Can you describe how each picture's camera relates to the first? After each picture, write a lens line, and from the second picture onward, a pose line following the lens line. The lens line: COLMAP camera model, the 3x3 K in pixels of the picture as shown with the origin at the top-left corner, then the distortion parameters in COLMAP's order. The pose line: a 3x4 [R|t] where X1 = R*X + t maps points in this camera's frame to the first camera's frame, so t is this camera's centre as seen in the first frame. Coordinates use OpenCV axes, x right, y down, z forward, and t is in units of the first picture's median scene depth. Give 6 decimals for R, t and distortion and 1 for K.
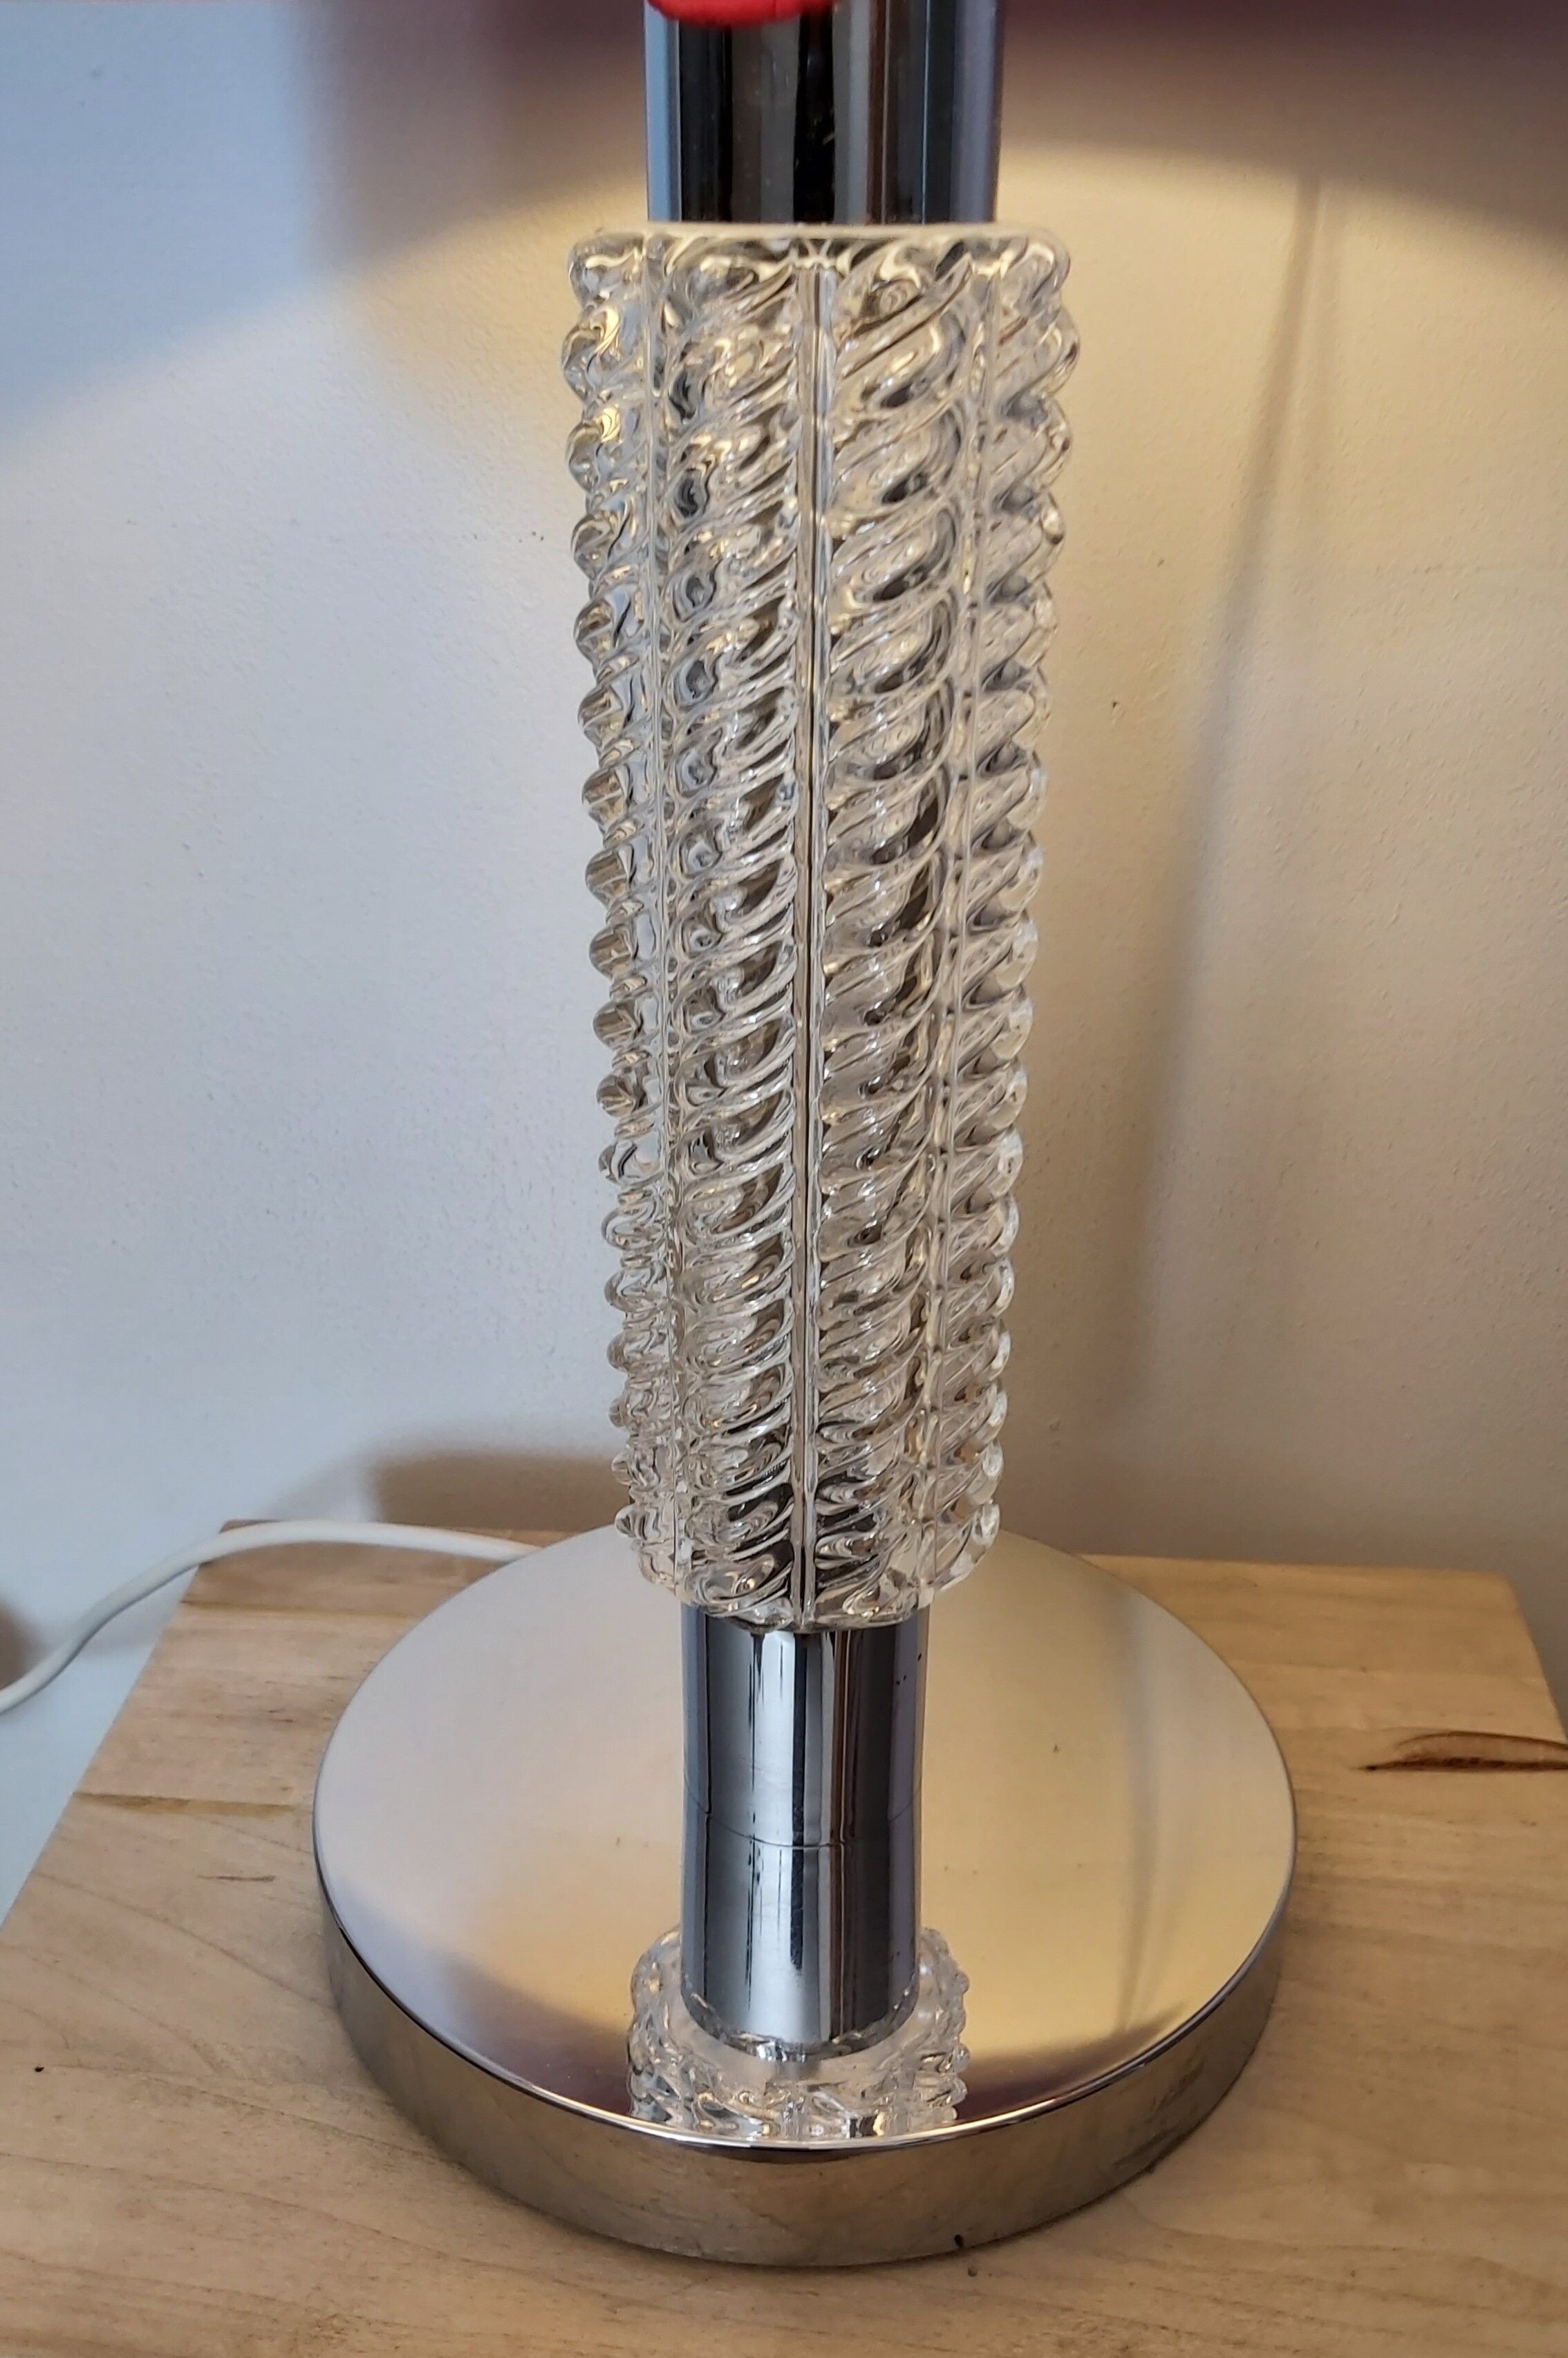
lens RADIAL K [[2005.4, 0, 802.1], [0, 2005.4, 1330.6], [0, 0, 1]] dist [0.139025, -0.311880]
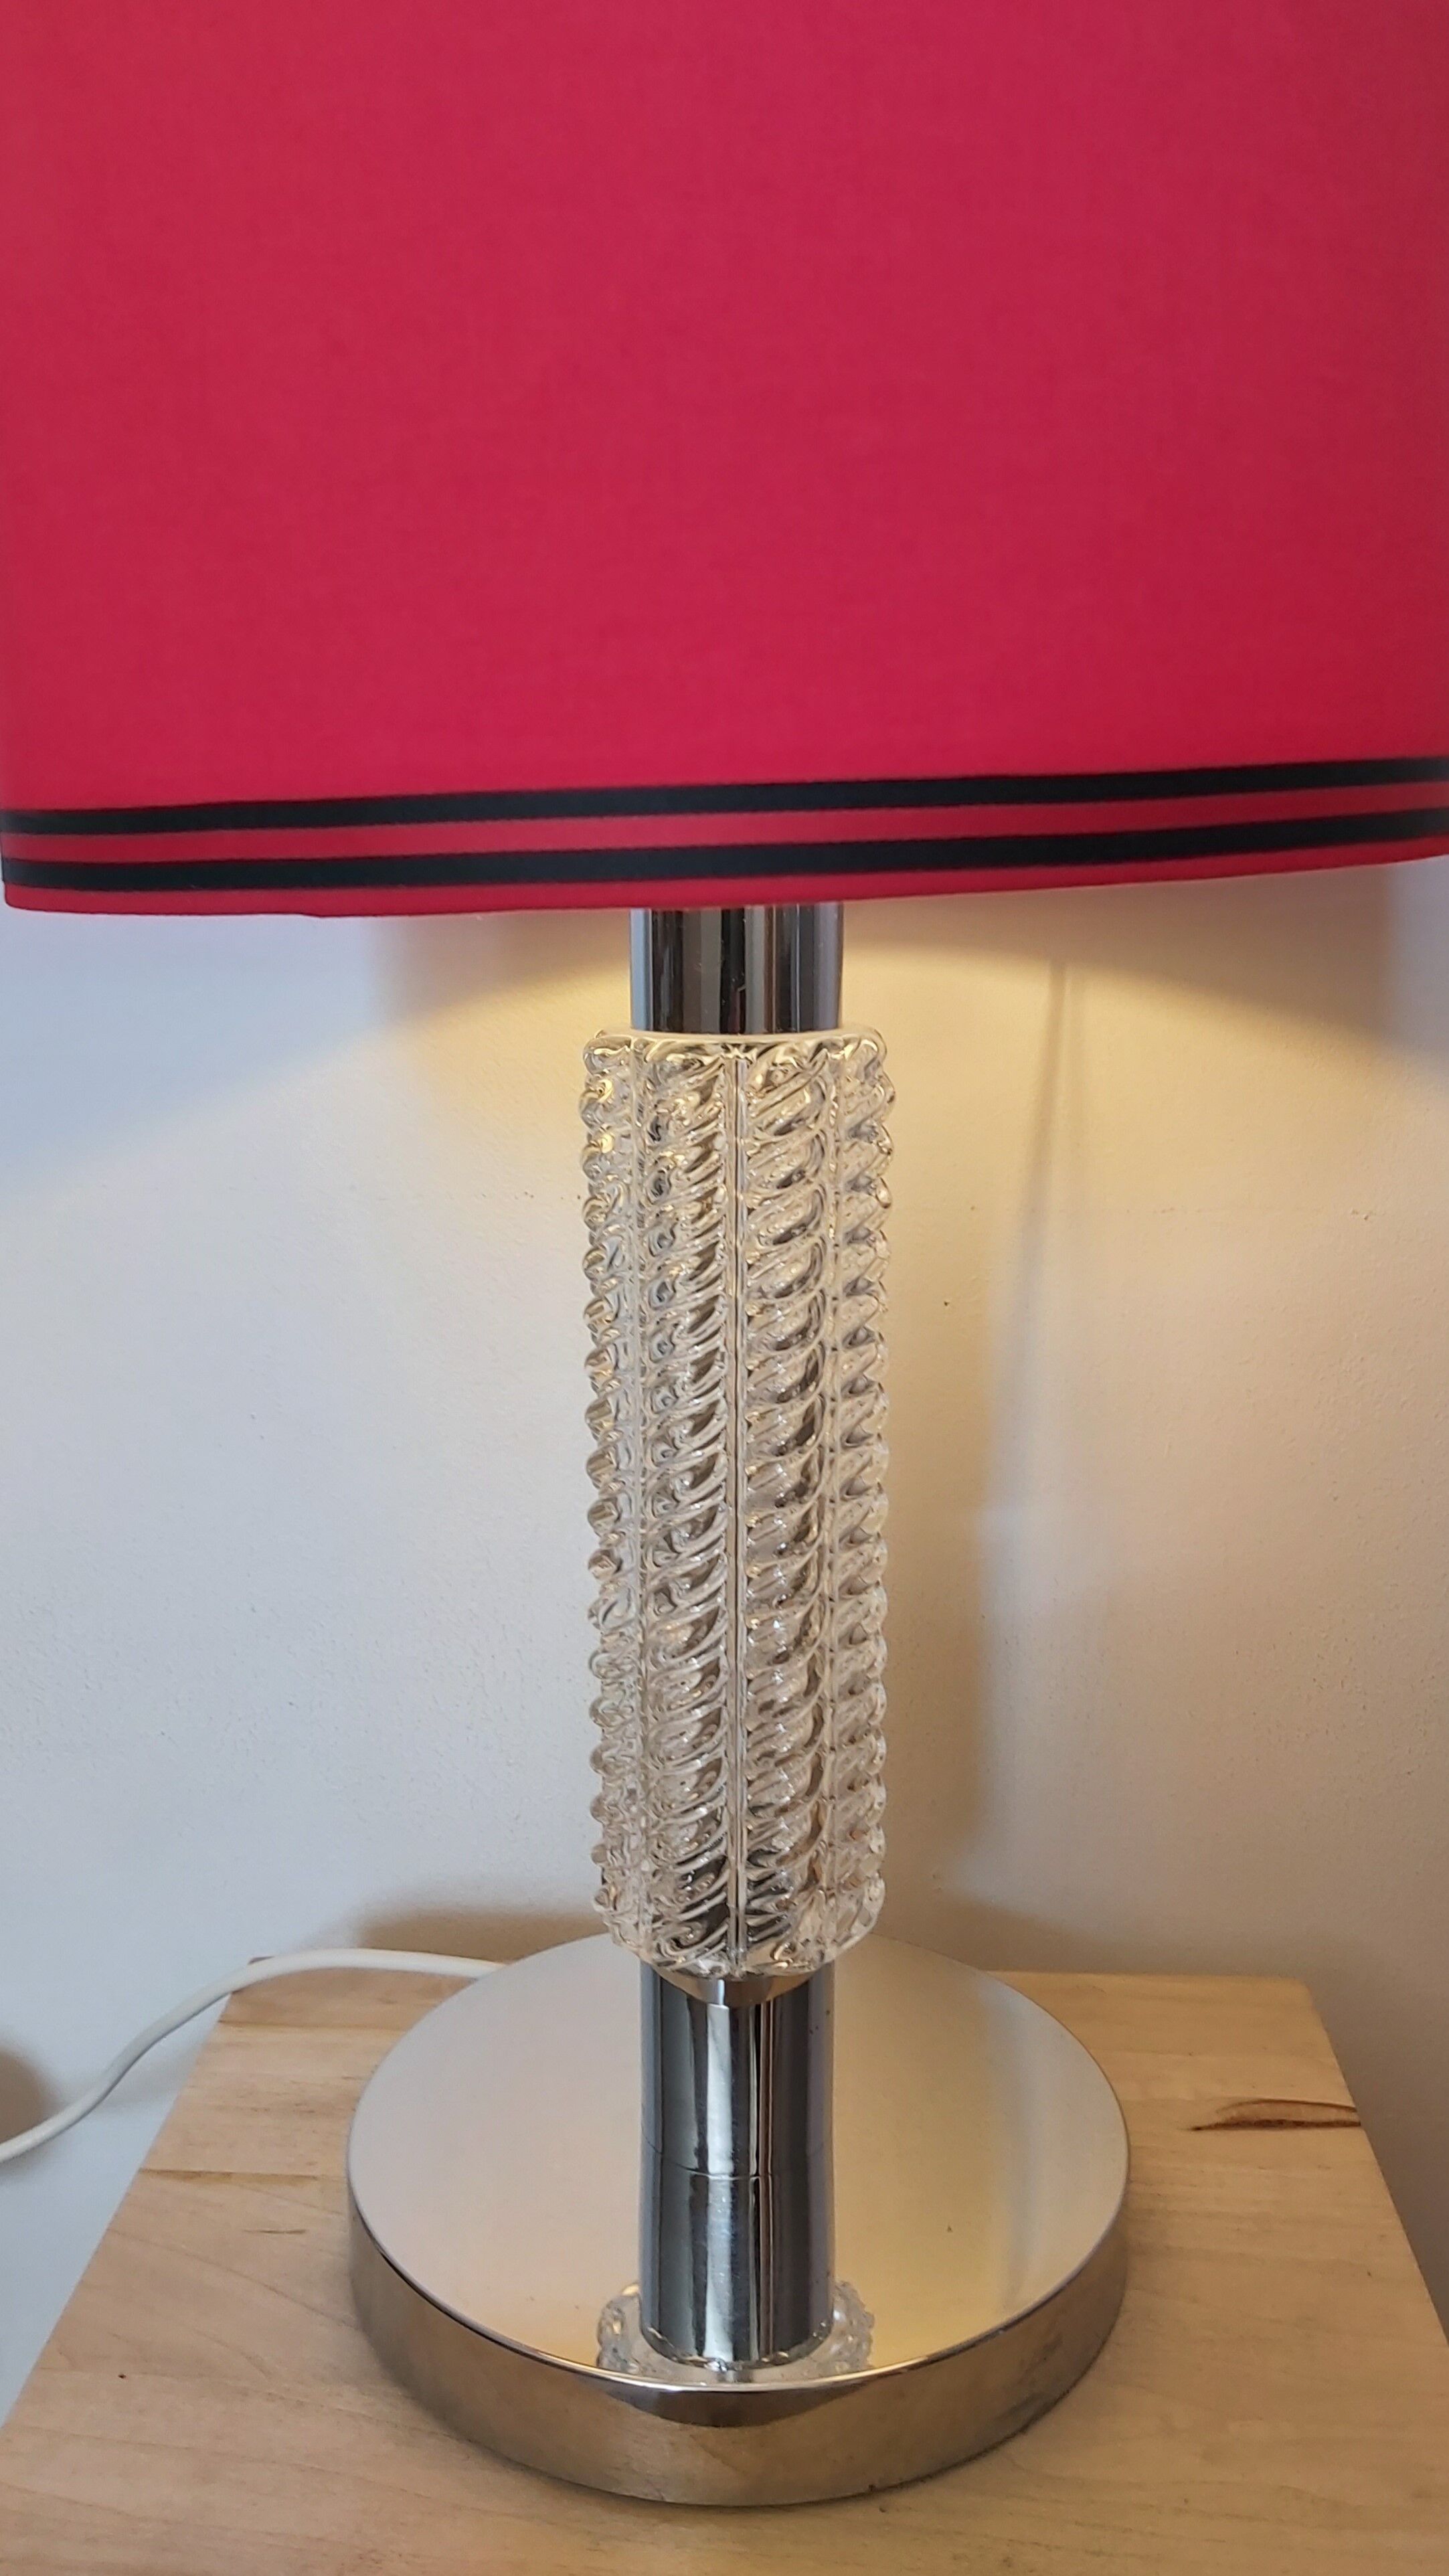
lens RADIAL K [[1978.3, 0, 725.1], [0, 1978.3, 1194.5], [0, 0, 1]] dist [-0.003118, -0.004709]
pose [[0.999837, -0.011125, 0.014255, -0.021849], [0.015415, 0.936517, -0.350282, 0.132284], [-0.009453, 0.350444, 0.936536, -0.417938]]
